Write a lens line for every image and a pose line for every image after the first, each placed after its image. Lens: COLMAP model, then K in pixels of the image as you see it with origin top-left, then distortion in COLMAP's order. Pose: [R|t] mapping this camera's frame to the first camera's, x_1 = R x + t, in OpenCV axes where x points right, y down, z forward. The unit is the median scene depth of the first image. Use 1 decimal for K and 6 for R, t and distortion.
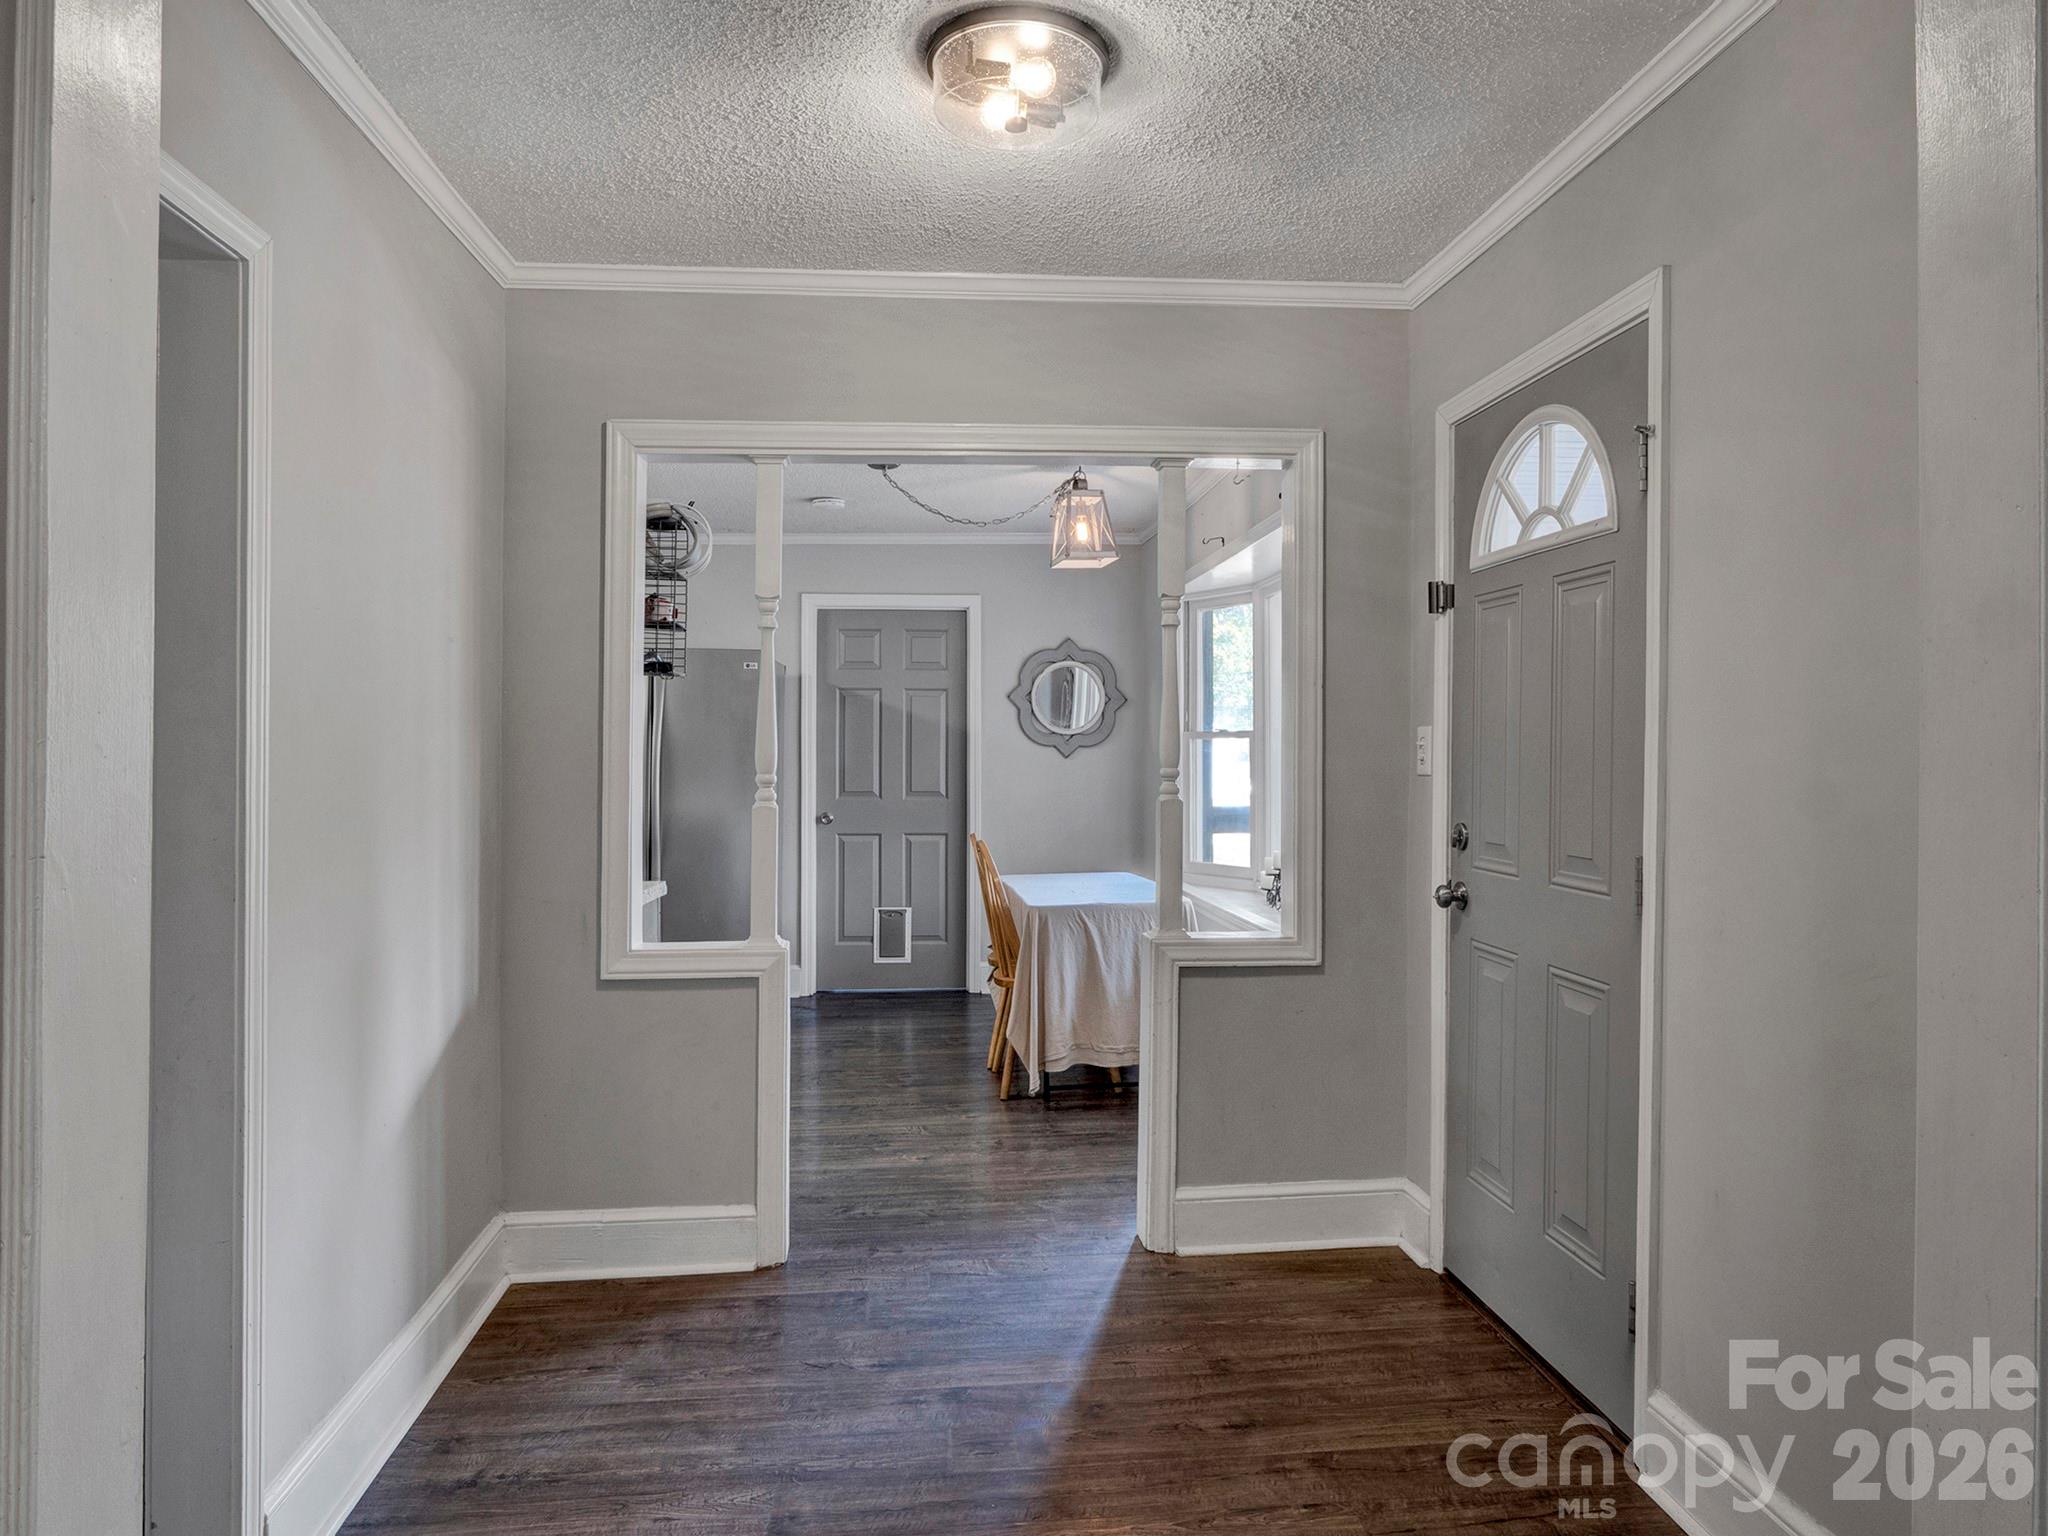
lens RADIAL K [[1317.8, 0, 1009.6], [0, 1317.8, 752.2], [0, 0, 1]] dist [-0.019902, 0.000947]
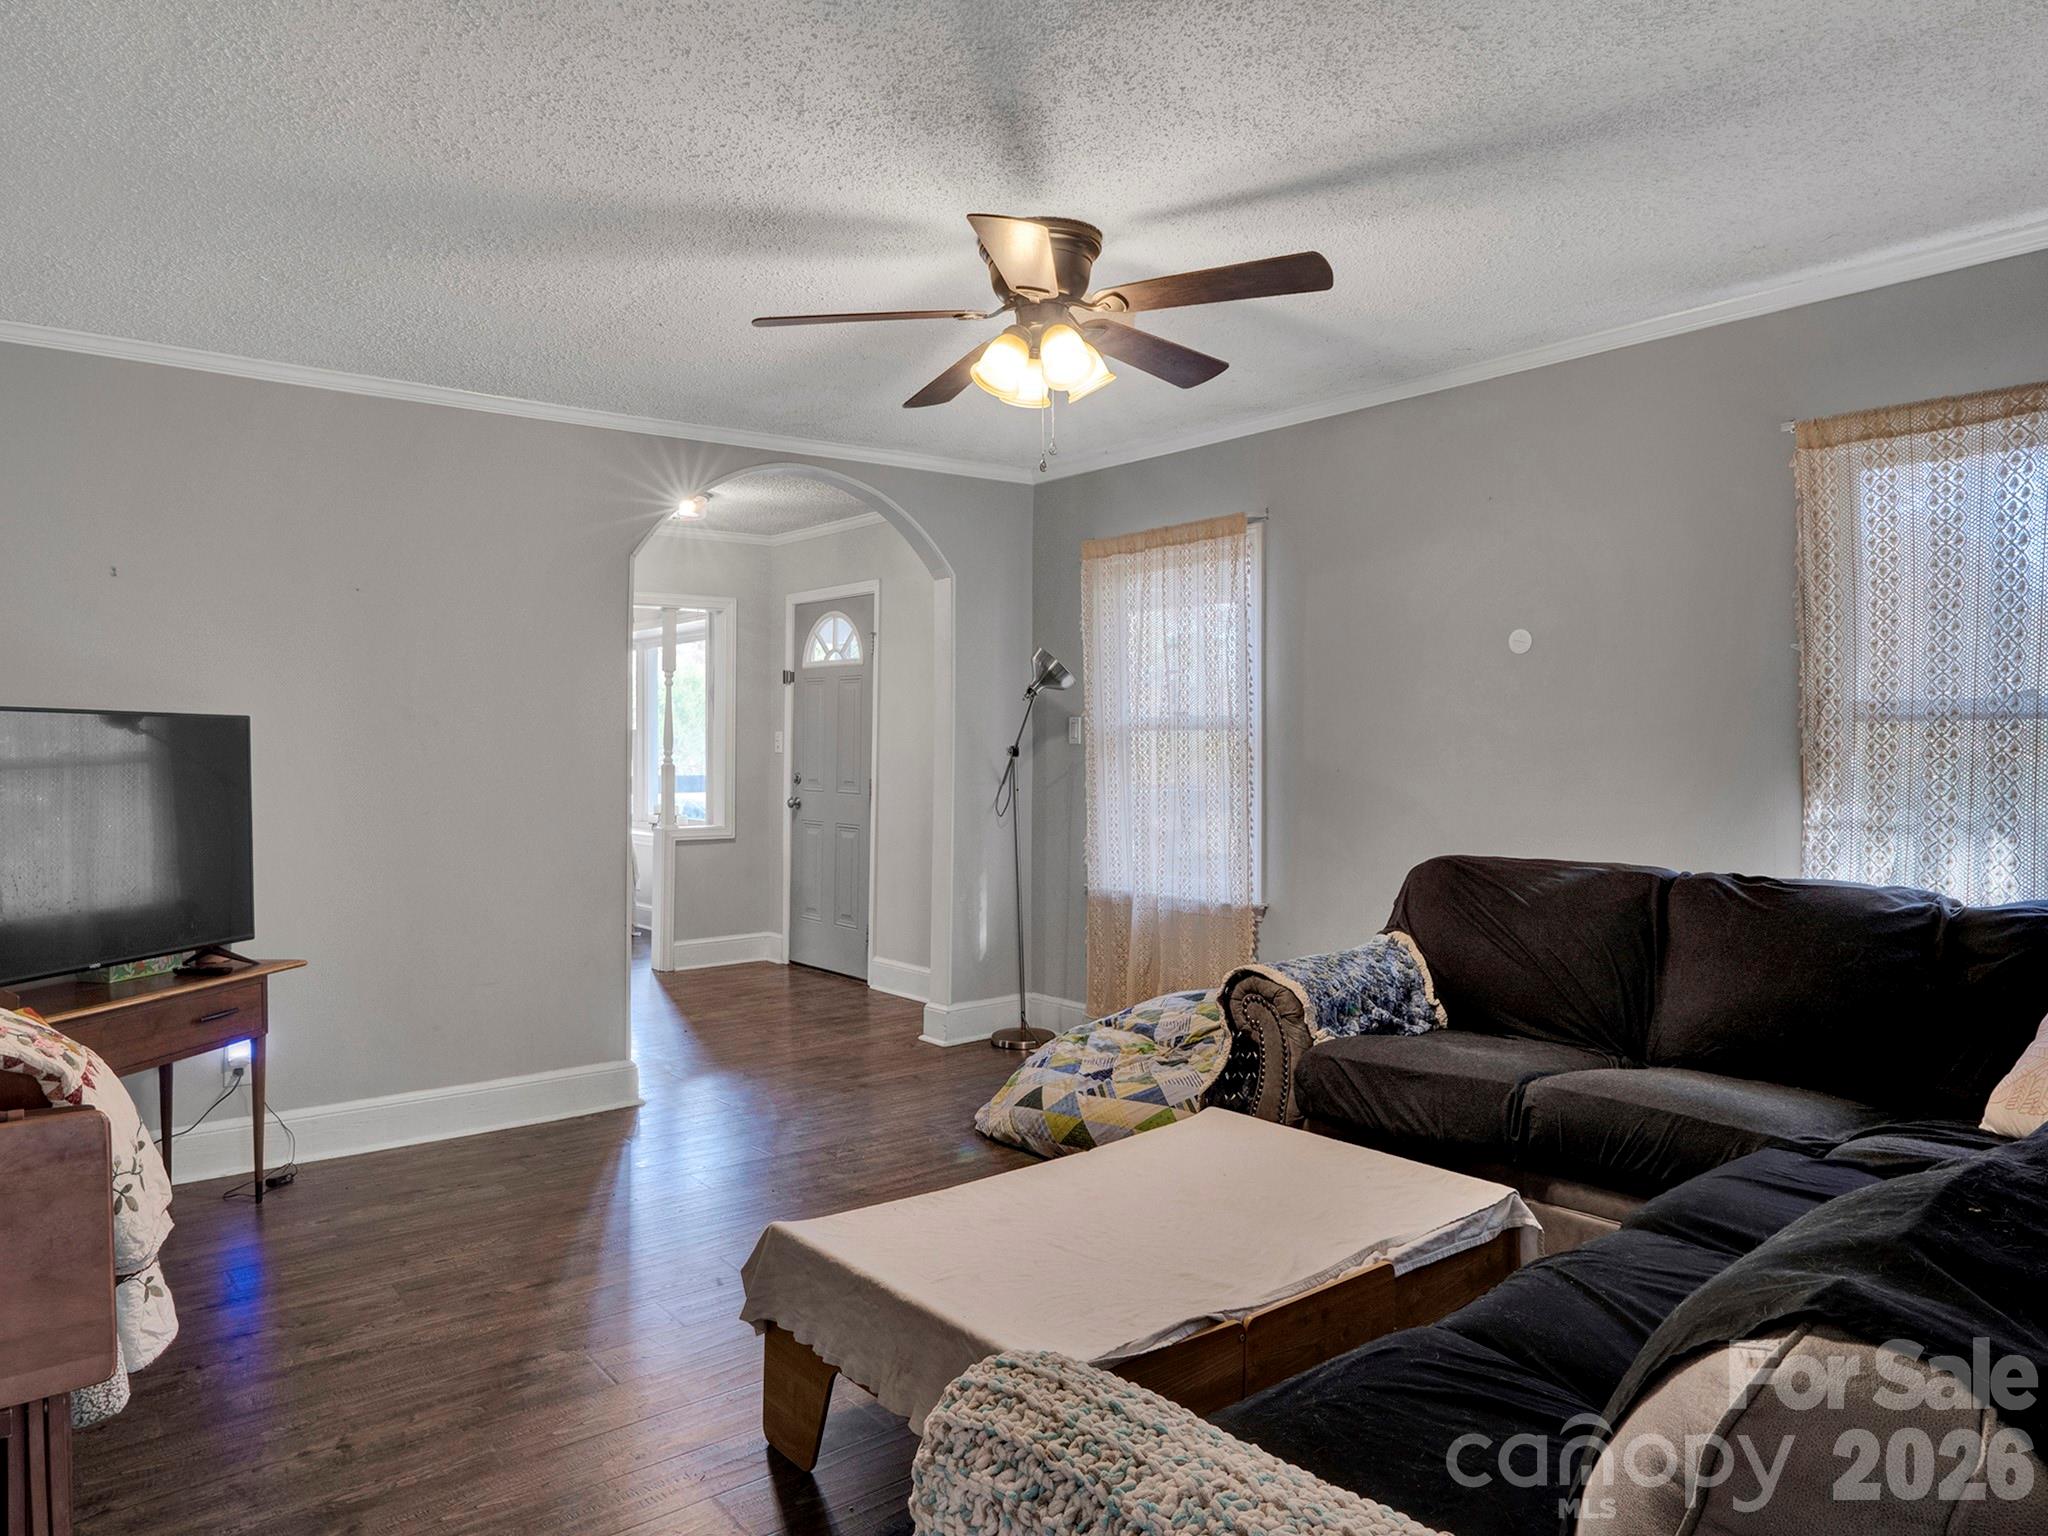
lens RADIAL K [[1317.8, 0, 1021.1], [0, 1317.8, 763.5], [0, 0, 1]] dist [-0.019902, 0.000947]
pose [[0.821703, -0.003533, 0.569905, -0.692919], [-0.005908, 0.999874, 0.014717, -0.000456], [-0.569885, -0.015460, 0.821579, -1.209953]]
